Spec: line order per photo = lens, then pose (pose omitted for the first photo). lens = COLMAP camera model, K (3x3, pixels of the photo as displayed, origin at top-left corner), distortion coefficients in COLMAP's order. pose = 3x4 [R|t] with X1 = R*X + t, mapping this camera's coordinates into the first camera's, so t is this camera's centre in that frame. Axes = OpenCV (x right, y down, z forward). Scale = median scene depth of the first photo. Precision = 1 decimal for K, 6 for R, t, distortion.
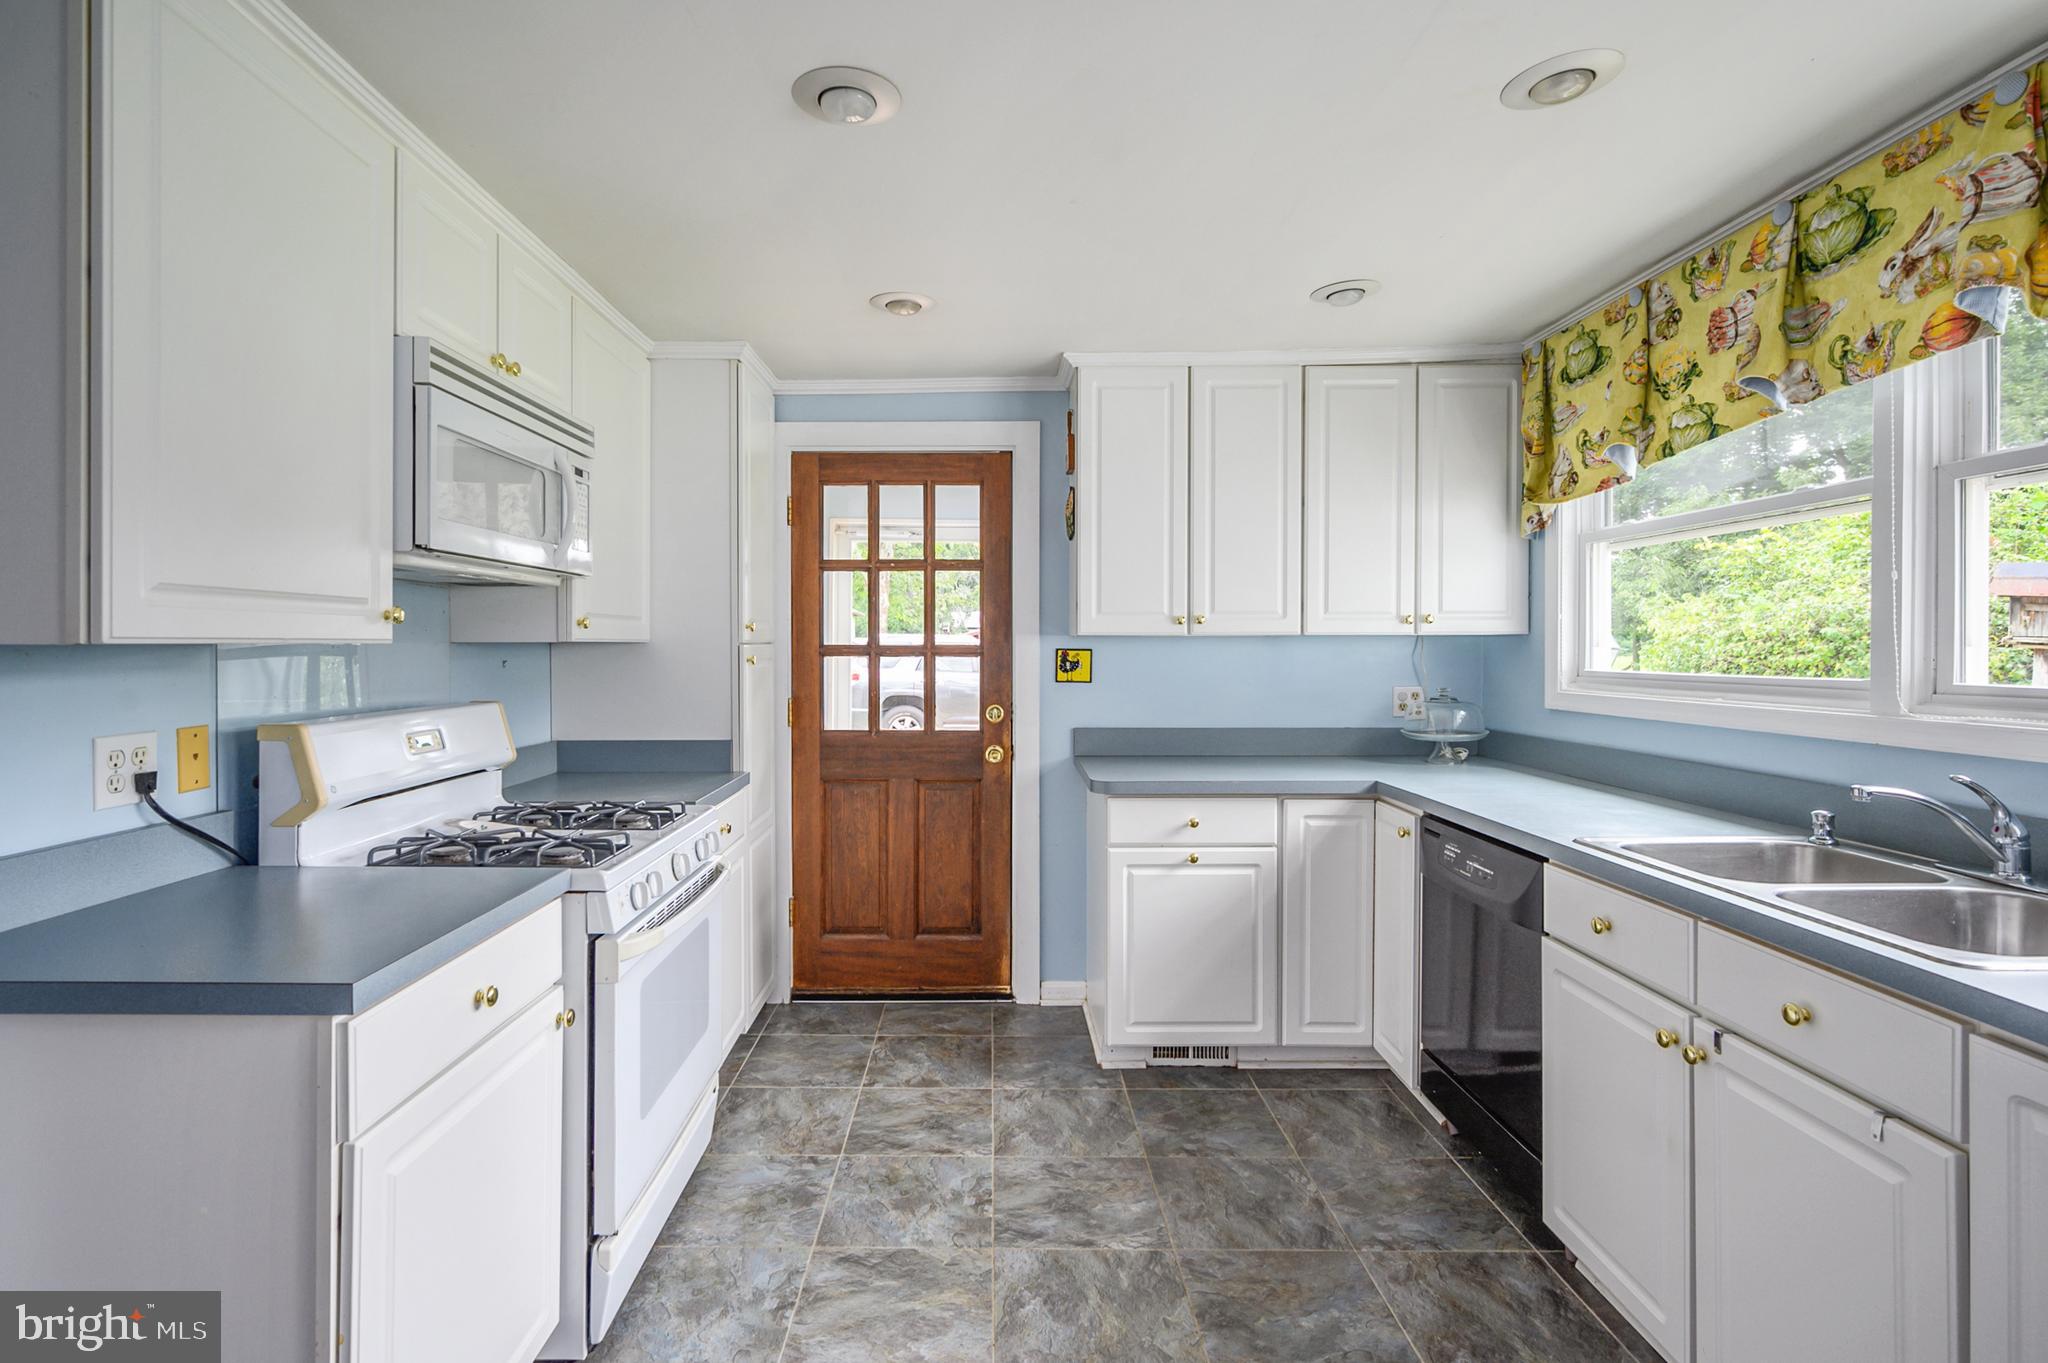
lens RADIAL K [[980.8, 0, 995.7], [0, 980.8, 654.1], [0, 0, 1]] dist [-0.001152, 0.001225]
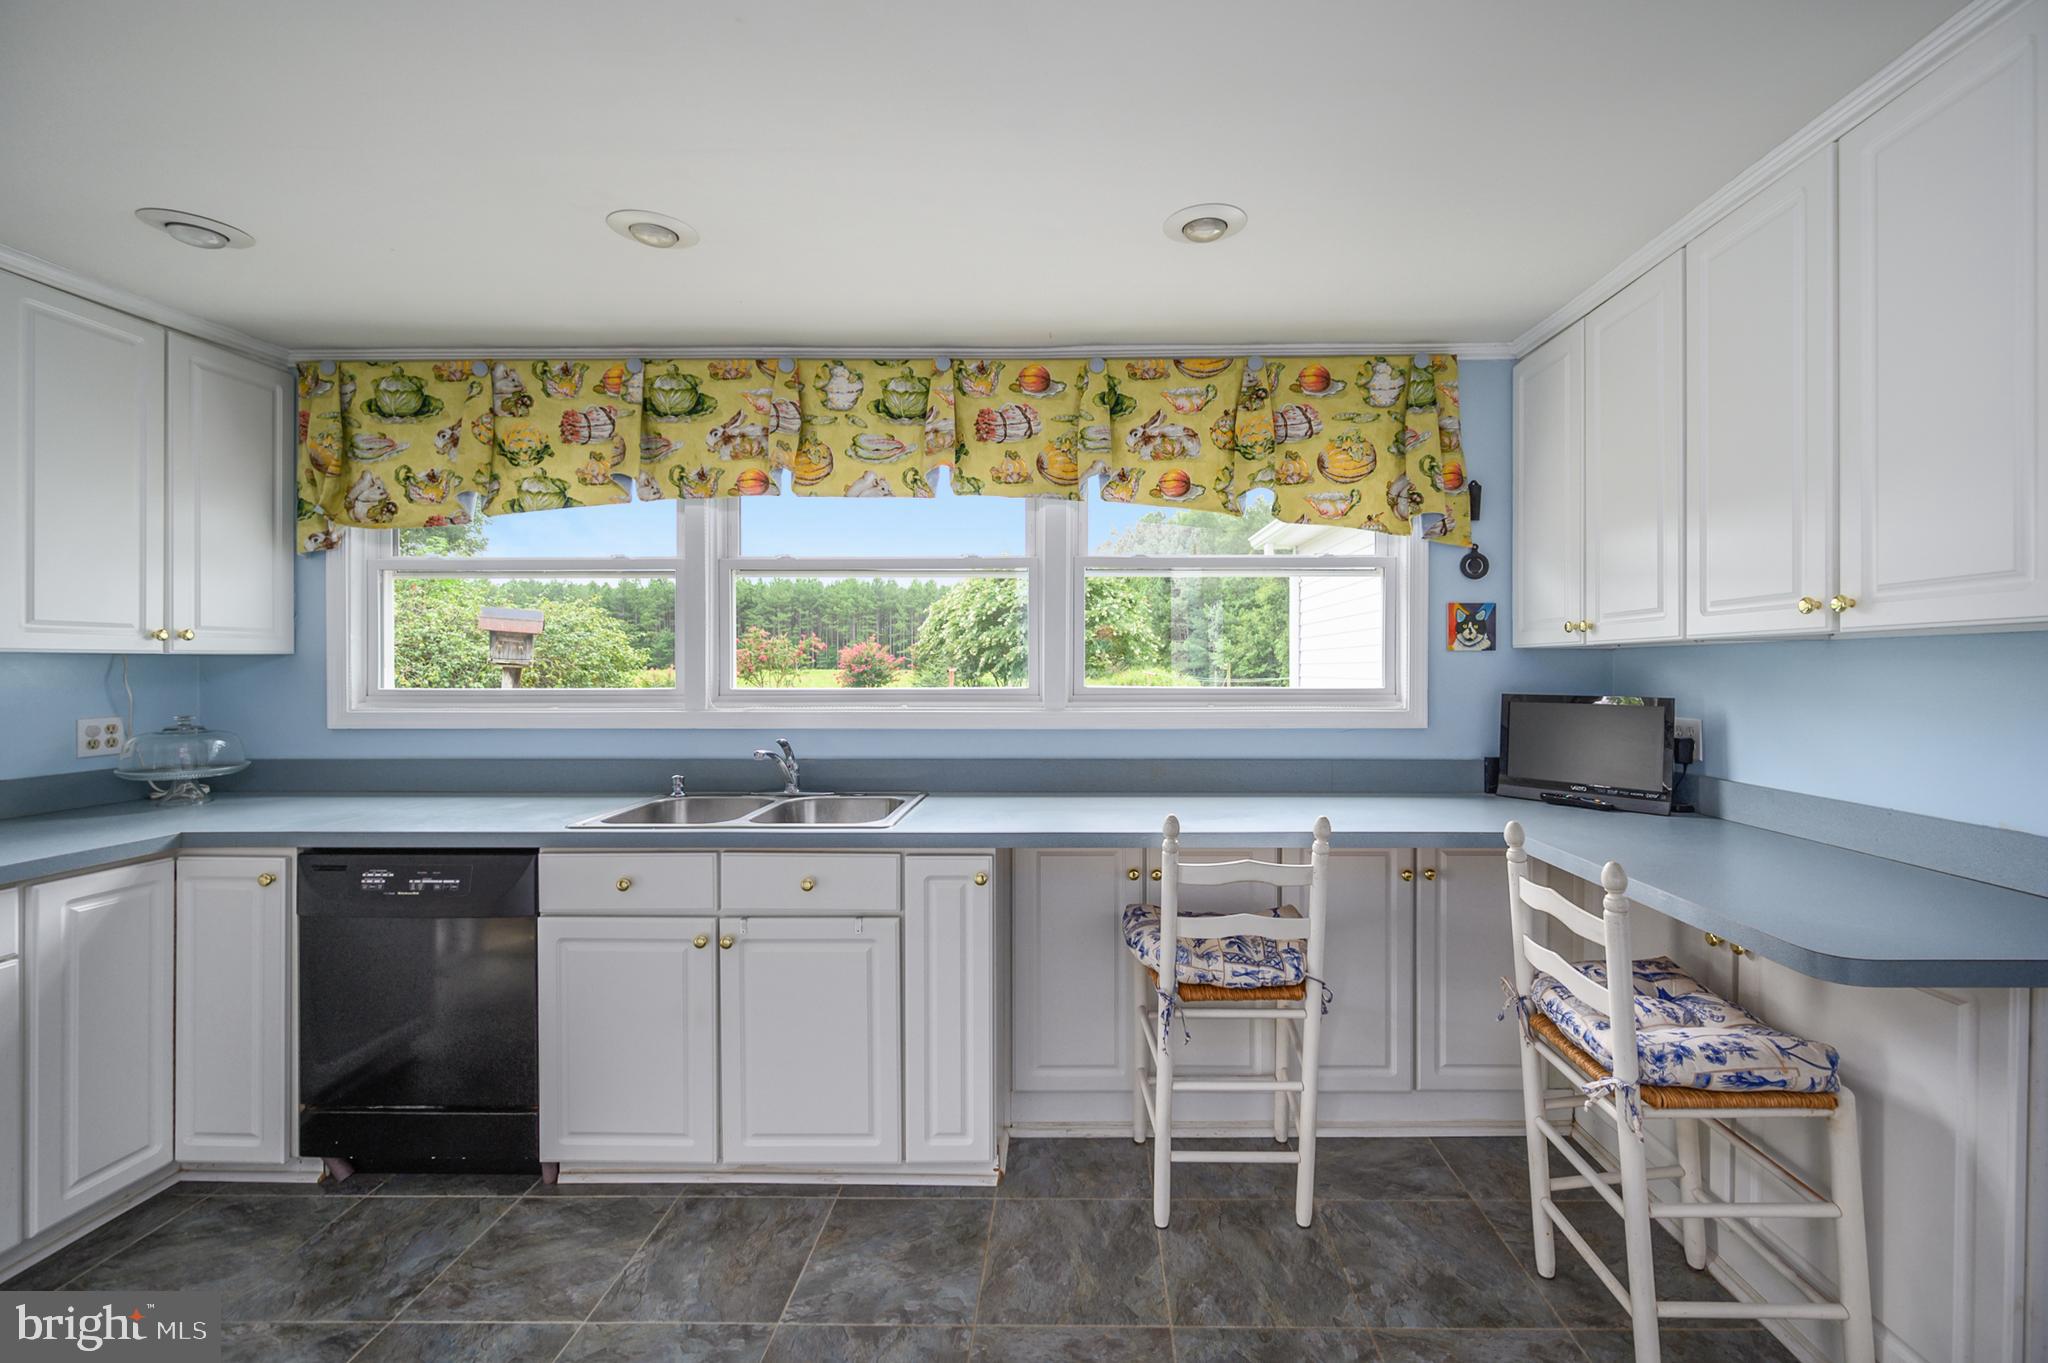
lens RADIAL K [[822.1, 0, 1072.5], [0, 822.1, 669.8], [0, 0, 1]] dist [-0.000397, -0.000124]
pose [[0.014600, -0.006120, 0.999875, -0.322149], [0.007661, 0.999953, 0.006008, -0.004739], [-0.999864, 0.007573, 0.014646, 0.279293]]
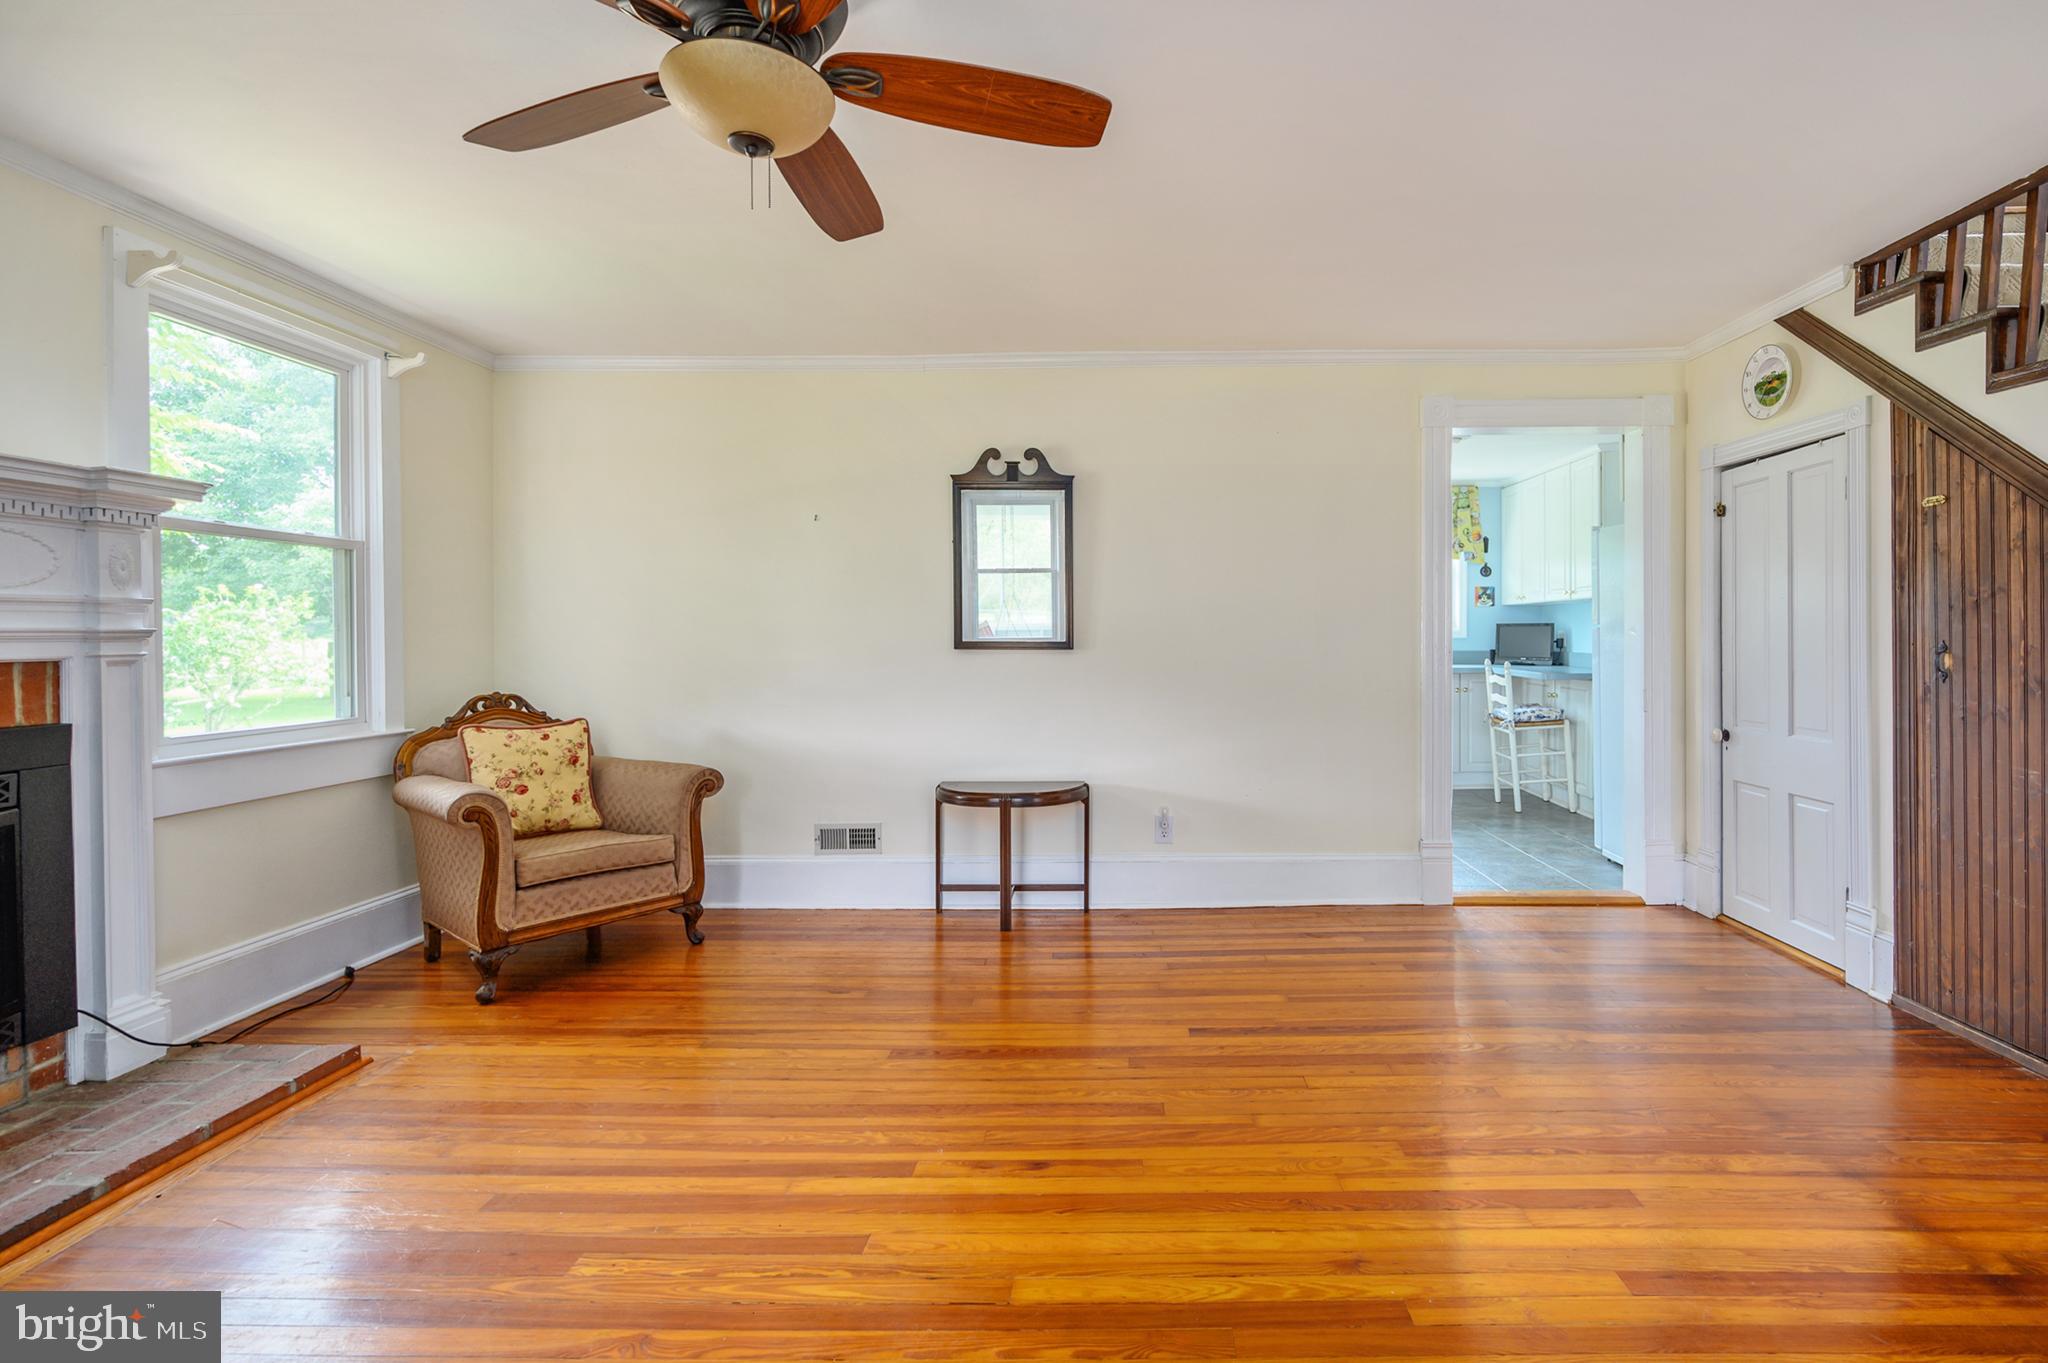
lens RADIAL K [[980.8, 0, 1110.6], [0, 980.8, 642.6], [0, 0, 1]] dist [-0.001152, 0.001225]
pose [[0.009857, -0.009881, 0.999903, -2.220449], [0.018749, 0.999777, 0.009694, 0.039661], [-0.999776, 0.018651, 0.010040, 0.886661]]
